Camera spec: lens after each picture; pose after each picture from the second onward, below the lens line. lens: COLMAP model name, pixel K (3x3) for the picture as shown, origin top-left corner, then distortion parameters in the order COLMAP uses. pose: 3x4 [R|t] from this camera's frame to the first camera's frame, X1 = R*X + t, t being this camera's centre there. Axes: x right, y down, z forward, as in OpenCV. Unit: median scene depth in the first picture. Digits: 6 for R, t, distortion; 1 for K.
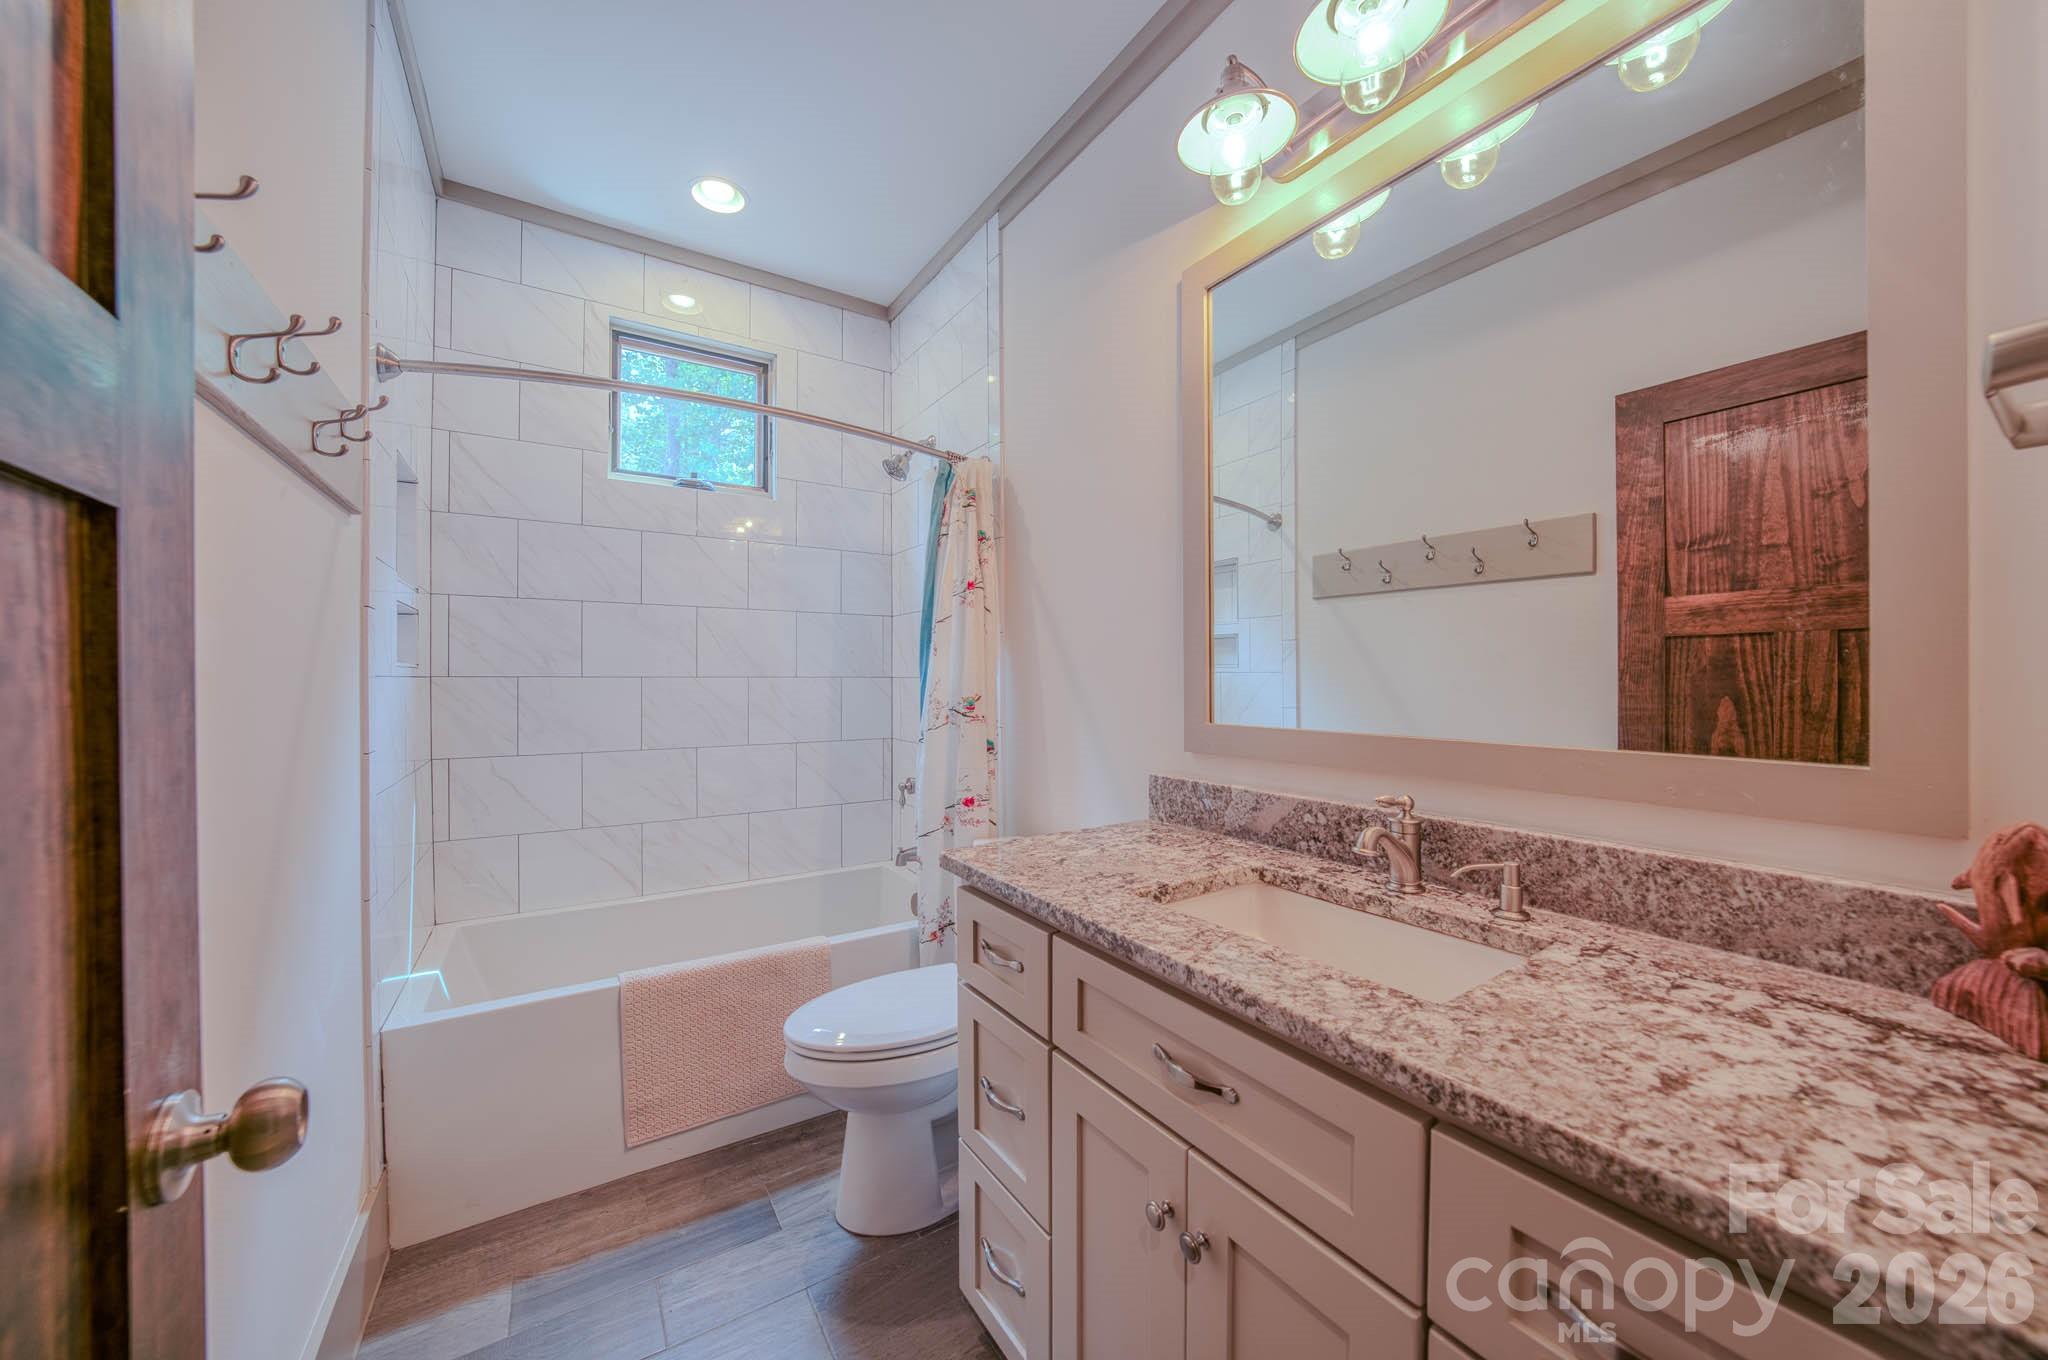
lens RADIAL K [[711.1, 0, 1010.1], [0, 711.1, 673.9], [0, 0, 1]] dist [-0.025652, 0.005205]
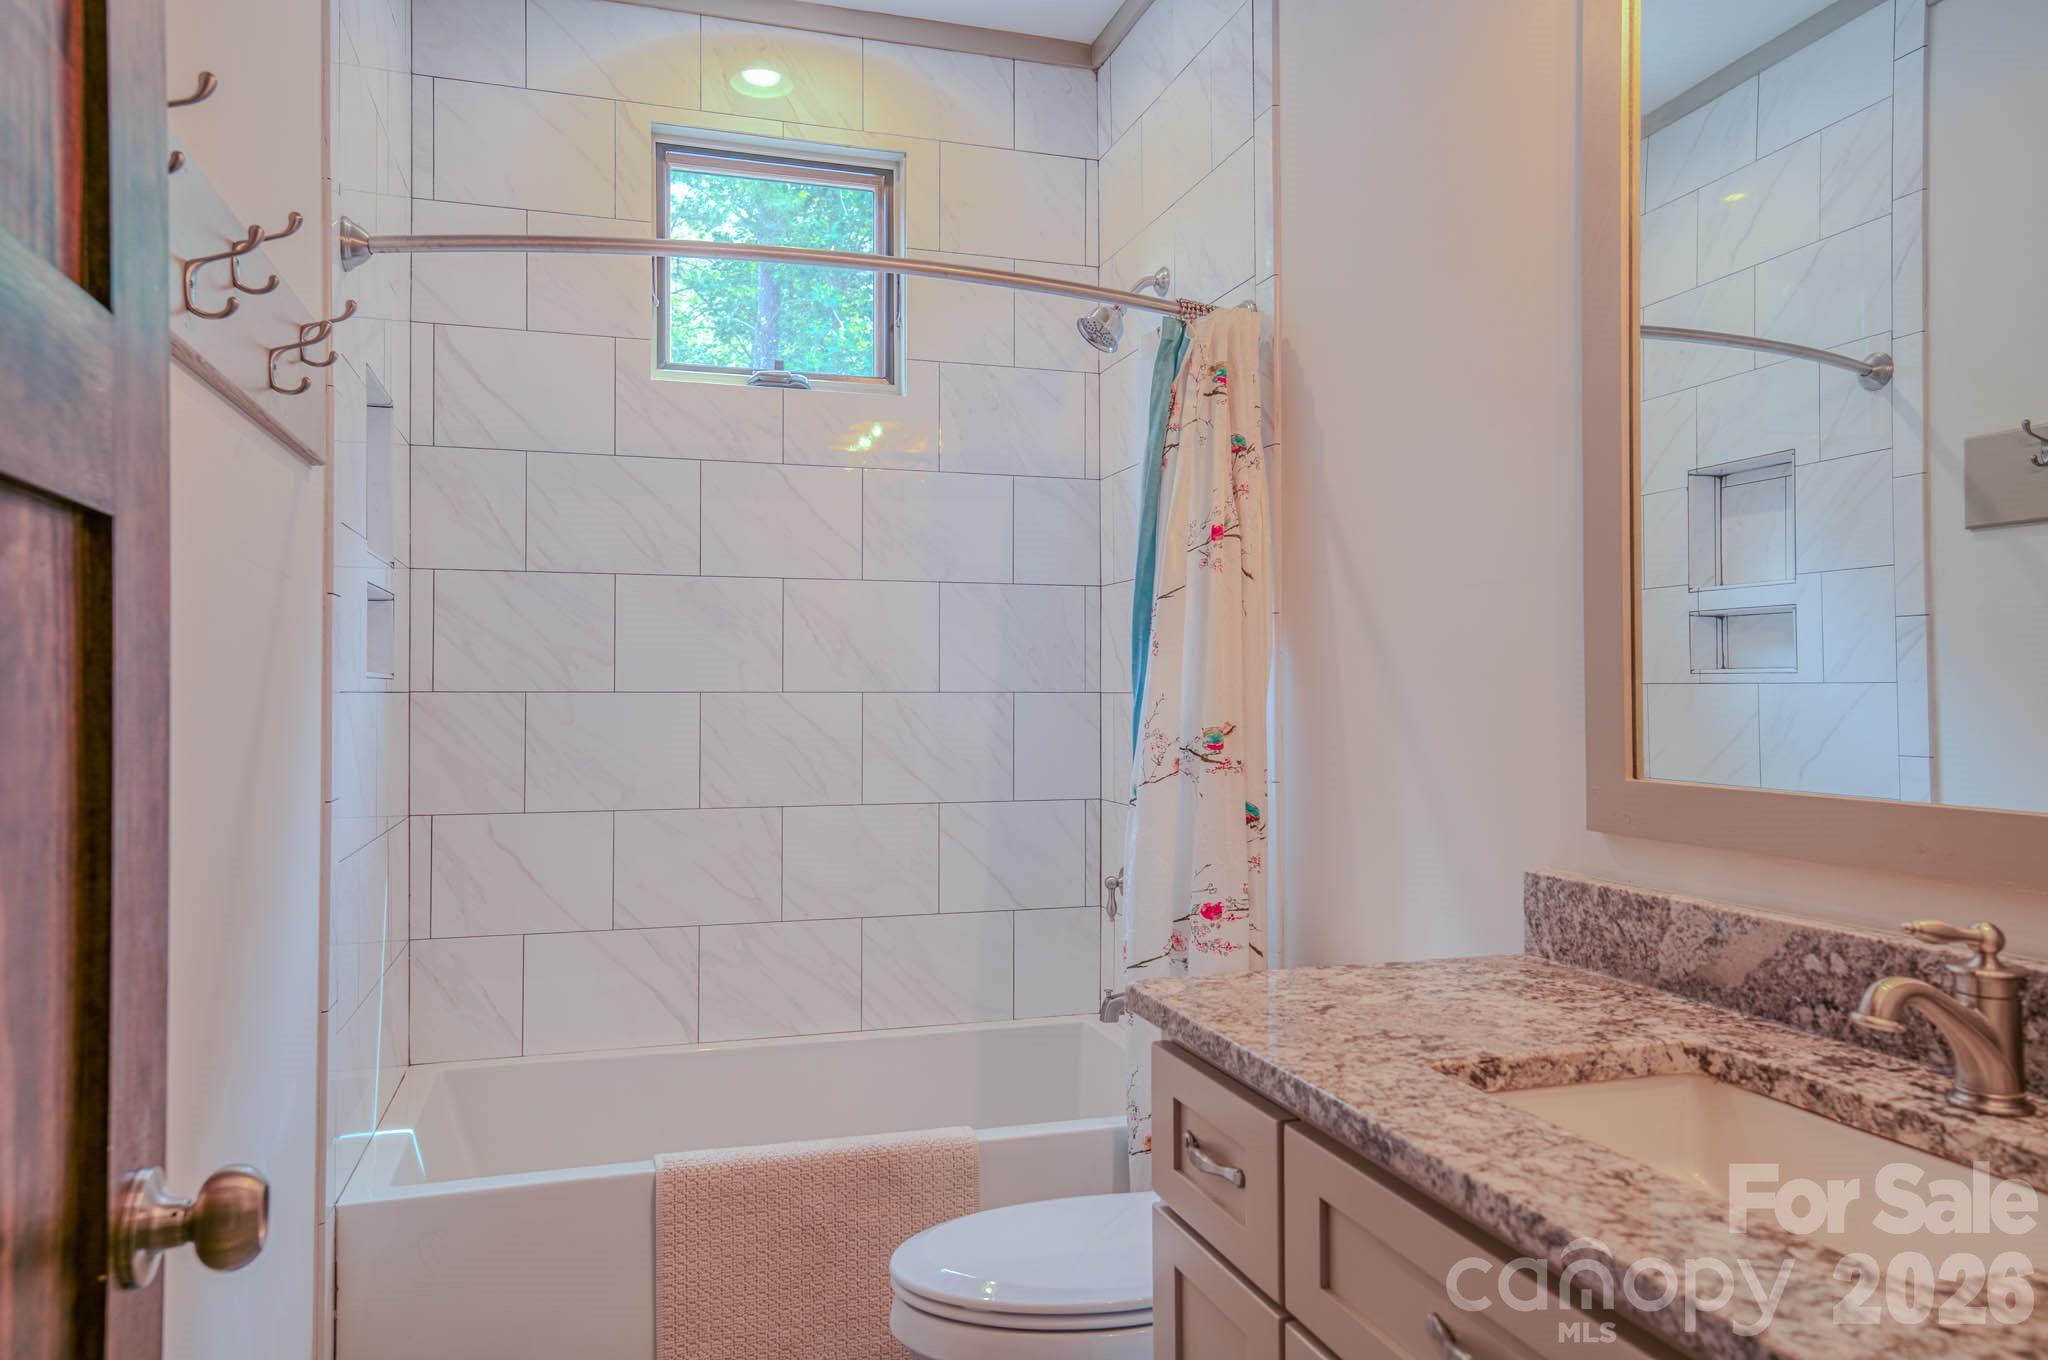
lens RADIAL K [[1372.0, 0, 1010.0], [0, 1372.0, 659.3], [0, 0, 1]] dist [0.027816, 0.002896]
pose [[0.960478, -0.006559, -0.278279, 0.140483], [0.001560, 0.999833, -0.018184, -0.003790], [0.278352, 0.017031, 0.960328, -0.165154]]
